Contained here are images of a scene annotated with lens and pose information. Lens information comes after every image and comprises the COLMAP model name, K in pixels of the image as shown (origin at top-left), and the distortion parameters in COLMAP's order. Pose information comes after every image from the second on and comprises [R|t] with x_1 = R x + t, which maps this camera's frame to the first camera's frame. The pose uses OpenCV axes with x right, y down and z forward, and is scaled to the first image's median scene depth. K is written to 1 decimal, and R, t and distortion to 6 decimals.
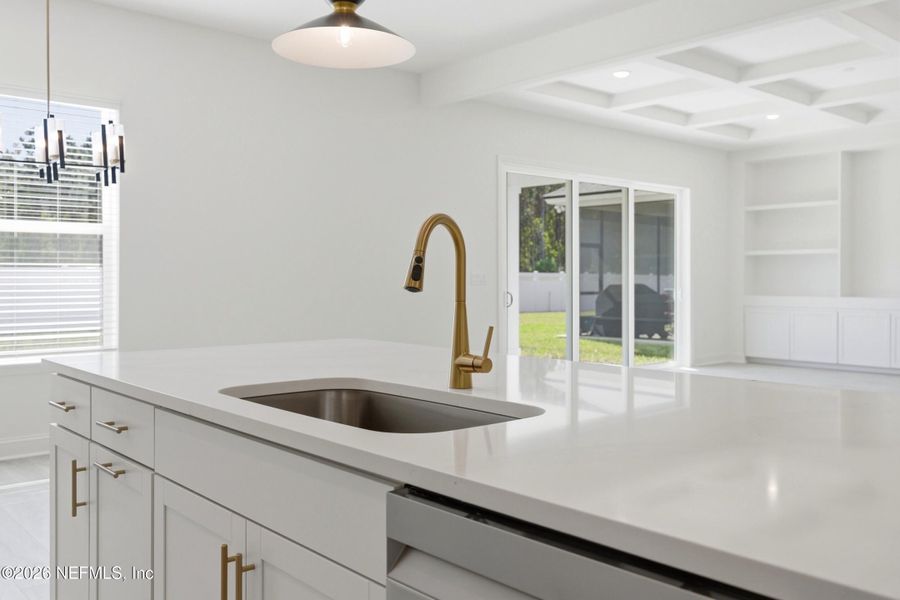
lens RADIAL K [[780.5, 0, 450.5], [0, 780.5, 277.9], [0, 0, 1]] dist [-0.037828, -0.001425]
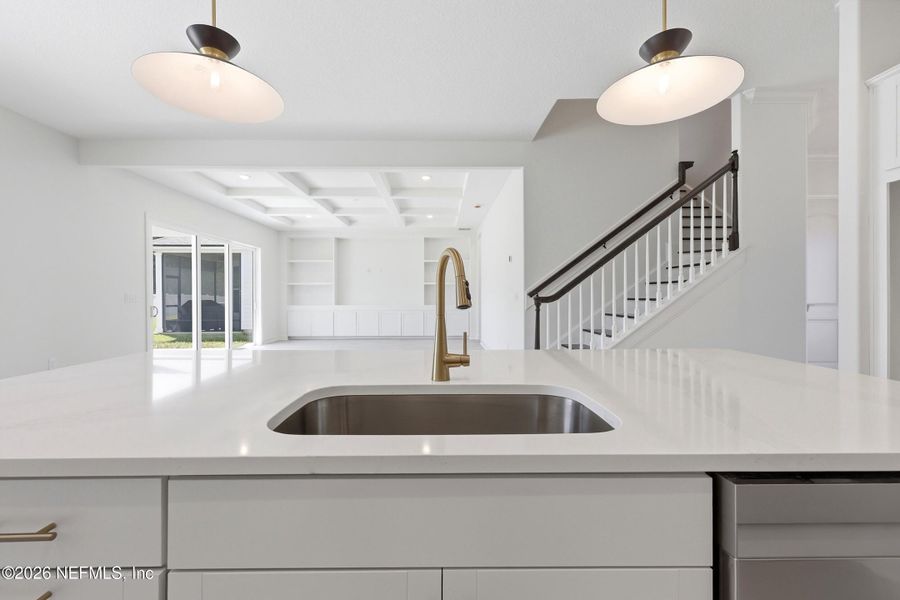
lens RADIAL K [[368.2, 0, 451.1], [0, 368.2, 297.1], [0, 0, 1]] dist [0.001078, 0.000154]
pose [[0.639559, -0.005165, 0.768724, -0.075057], [0.003076, 0.999987, 0.004159, -0.000964], [-0.768736, -0.000295, 0.639567, 0.092852]]
